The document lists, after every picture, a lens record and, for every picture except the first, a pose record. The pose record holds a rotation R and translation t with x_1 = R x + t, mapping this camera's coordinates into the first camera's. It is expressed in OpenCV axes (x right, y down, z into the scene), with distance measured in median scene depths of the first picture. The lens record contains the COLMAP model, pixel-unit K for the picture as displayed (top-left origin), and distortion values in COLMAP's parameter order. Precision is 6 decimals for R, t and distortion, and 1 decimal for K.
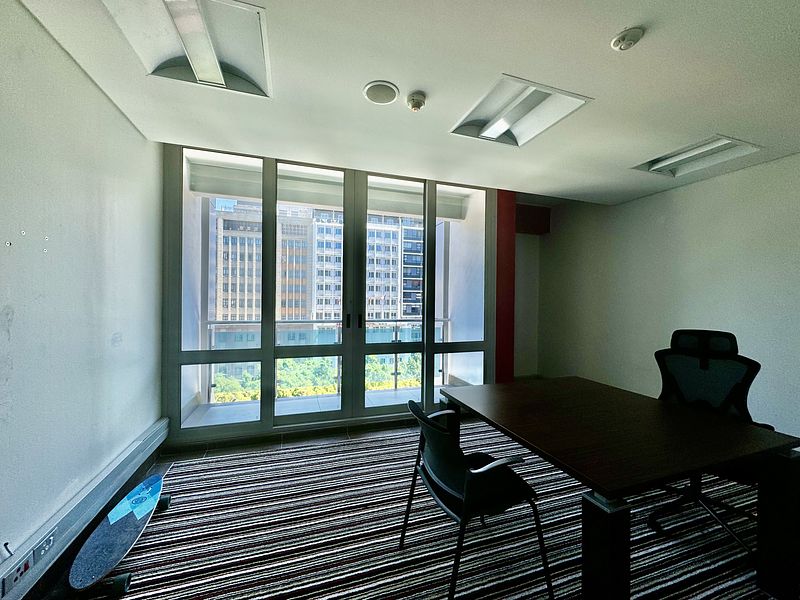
lens RADIAL K [[318.9, 0, 401.3], [0, 318.9, 298.5], [0, 0, 1]] dist [-0.001098, -0.000432]
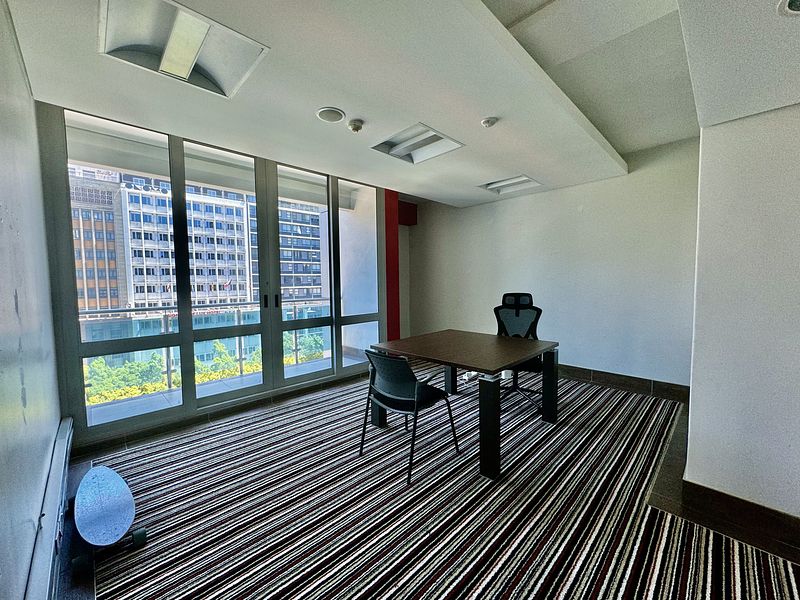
lens RADIAL K [[318.9, 0, 401.3], [0, 318.9, 298.5], [0, 0, 1]] dist [-0.001098, -0.000432]
pose [[0.898473, -0.049264, 0.436255, -0.249955], [0.025296, 0.997843, 0.060584, 0.008613], [-0.438299, -0.043397, 0.897781, -0.182238]]
